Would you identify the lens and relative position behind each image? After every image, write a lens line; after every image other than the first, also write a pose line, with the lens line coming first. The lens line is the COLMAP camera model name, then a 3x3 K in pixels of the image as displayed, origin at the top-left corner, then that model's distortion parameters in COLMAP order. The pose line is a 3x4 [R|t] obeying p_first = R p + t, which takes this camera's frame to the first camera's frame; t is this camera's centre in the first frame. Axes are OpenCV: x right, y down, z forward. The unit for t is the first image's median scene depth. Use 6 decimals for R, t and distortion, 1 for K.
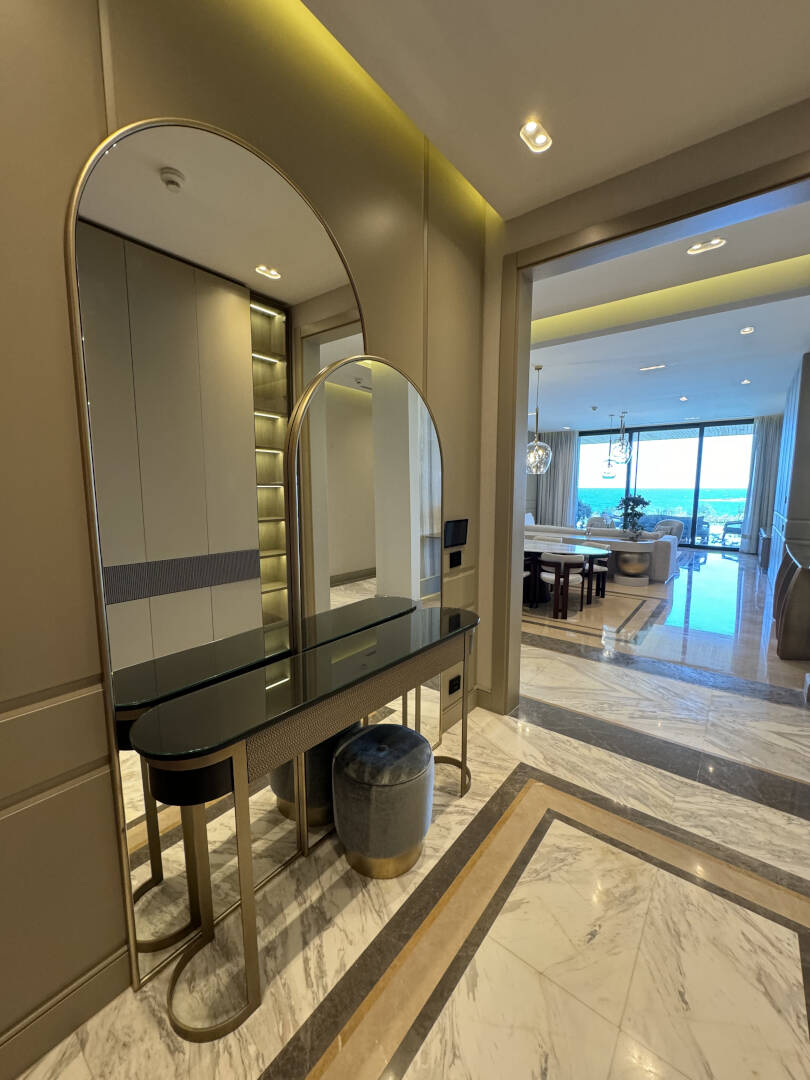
lens RADIAL K [[439.8, 0, 408.7], [0, 439.8, 540.6], [0, 0, 1]] dist [-0.000053, 0.000001]
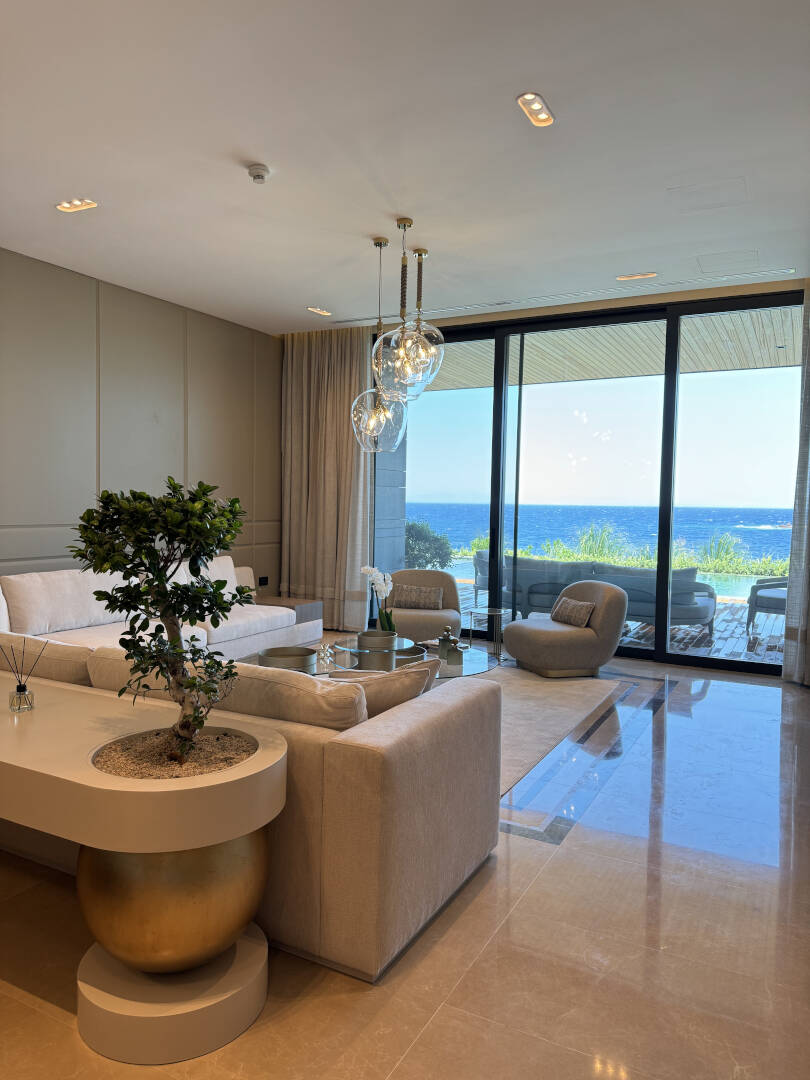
lens RADIAL K [[762.4, 0, 415.6], [0, 762.4, 540.8], [0, 0, 1]] dist [0.049585, -0.057838]
pose [[0.984399, 0.005955, 0.175850, 0.357774], [0.006236, 0.997618, -0.068691, -0.038790], [-0.175840, 0.068716, 0.982018, 0.447016]]
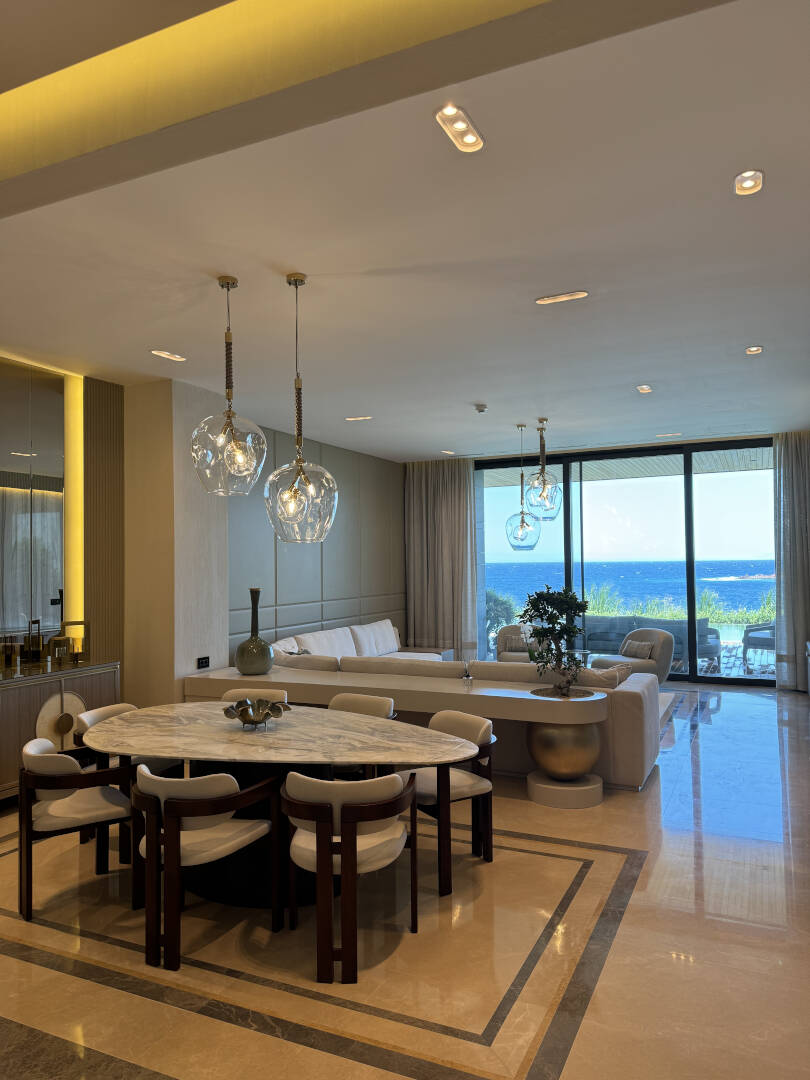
lens RADIAL K [[762.4, 0, 401.3], [0, 762.4, 538.9], [0, 0, 1]] dist [0.049585, -0.057838]
pose [[0.977966, -0.007599, 0.208626, 0.131196], [0.039455, 0.988056, -0.148962, -0.029194], [-0.205002, 0.153911, 0.966585, 0.184994]]
